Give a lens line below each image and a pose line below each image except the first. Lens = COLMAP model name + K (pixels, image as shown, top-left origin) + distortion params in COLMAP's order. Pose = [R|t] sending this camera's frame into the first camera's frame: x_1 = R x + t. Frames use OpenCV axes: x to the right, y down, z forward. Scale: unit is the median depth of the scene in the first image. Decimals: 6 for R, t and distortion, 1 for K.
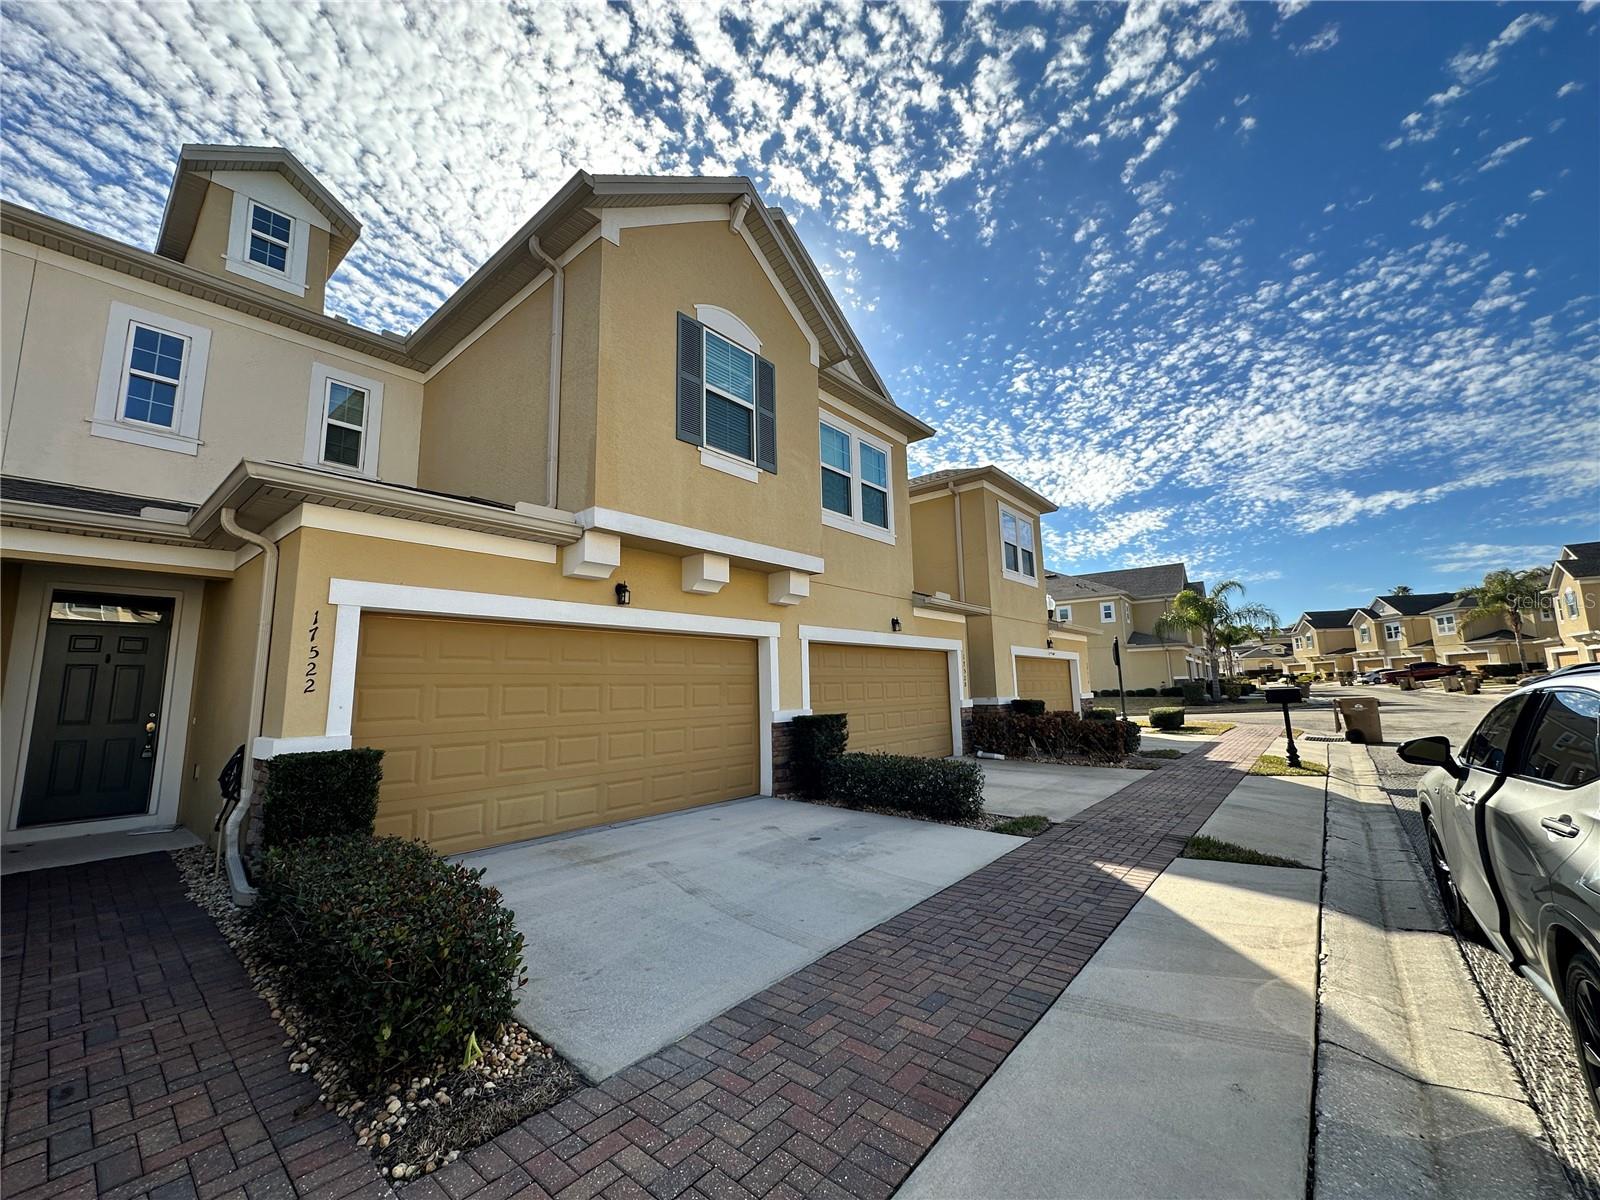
lens RADIAL K [[634.3, 0, 800.0], [0, 634.3, 600.0], [0, 0, 1]] dist [-0.000152, -0.000203]
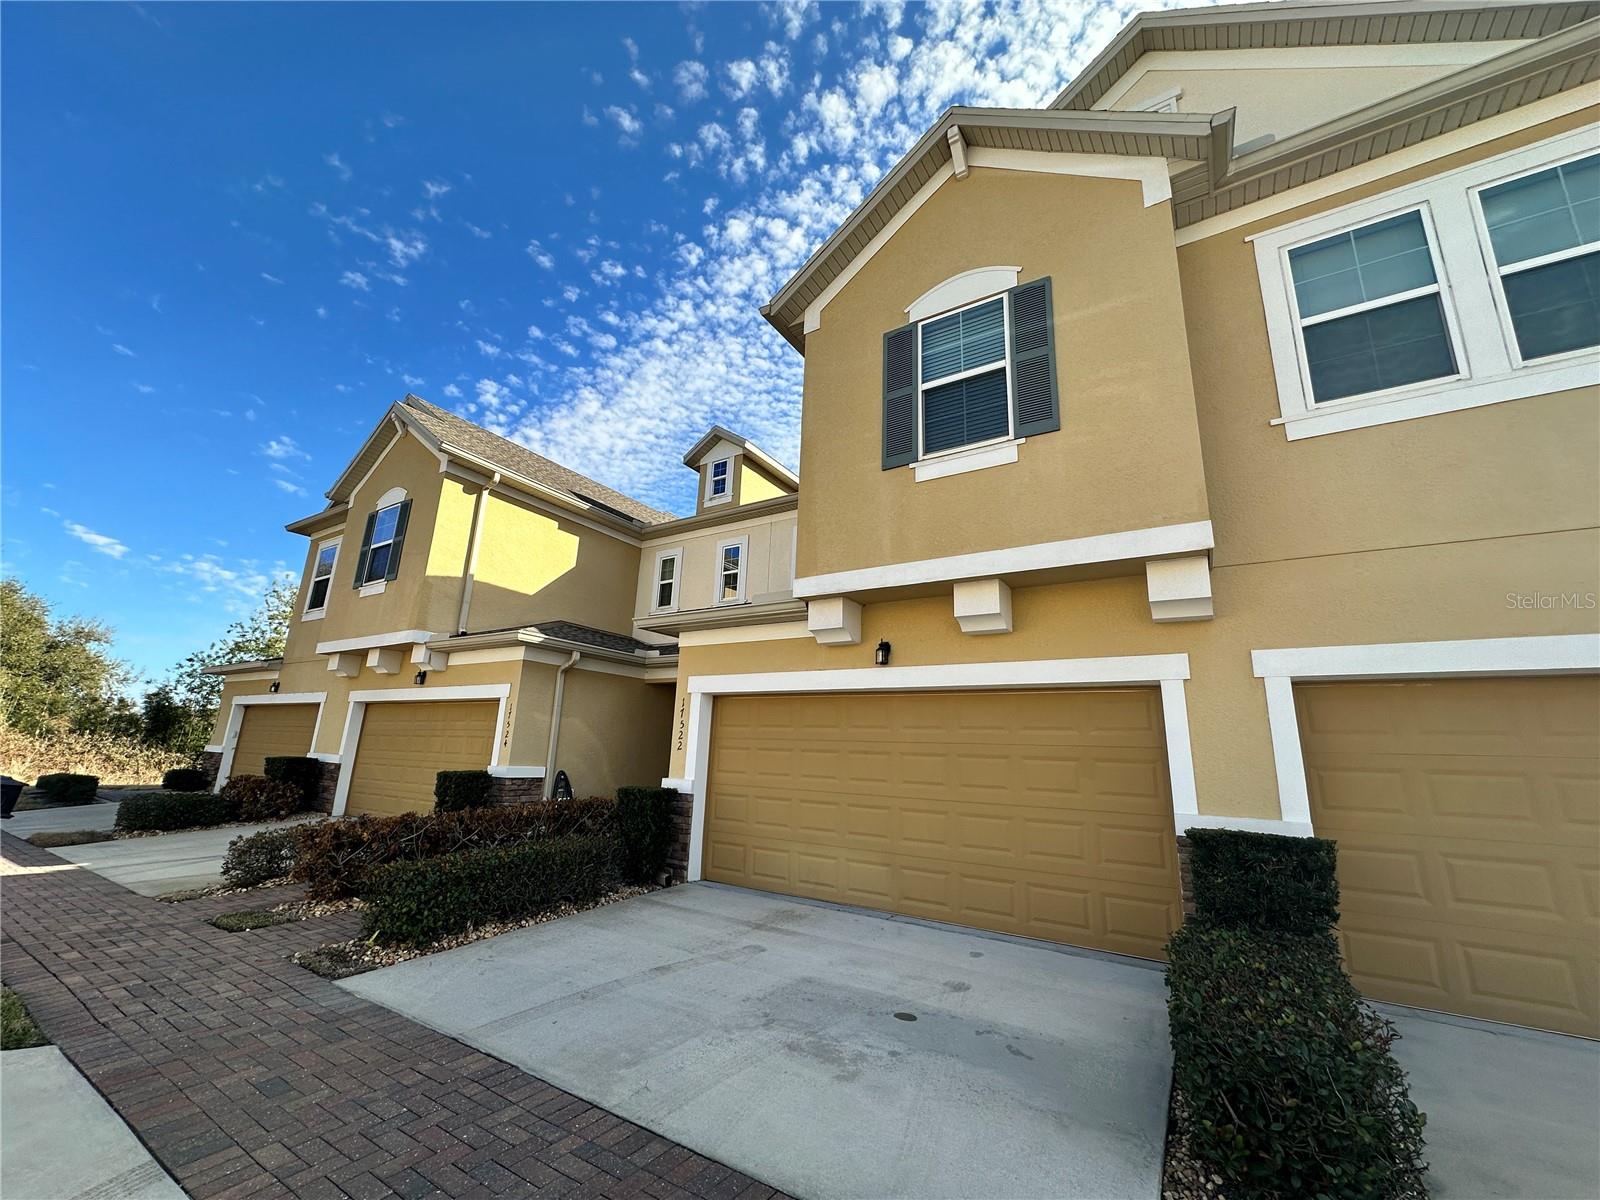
lens RADIAL K [[634.3, 0, 800.0], [0, 634.3, 600.0], [0, 0, 1]] dist [-0.000152, -0.000203]
pose [[0.130598, -0.211178, -0.968684, 0.805756], [0.099845, 0.974886, -0.199069, 0.113624], [0.986395, -0.070720, 0.148403, 0.983263]]
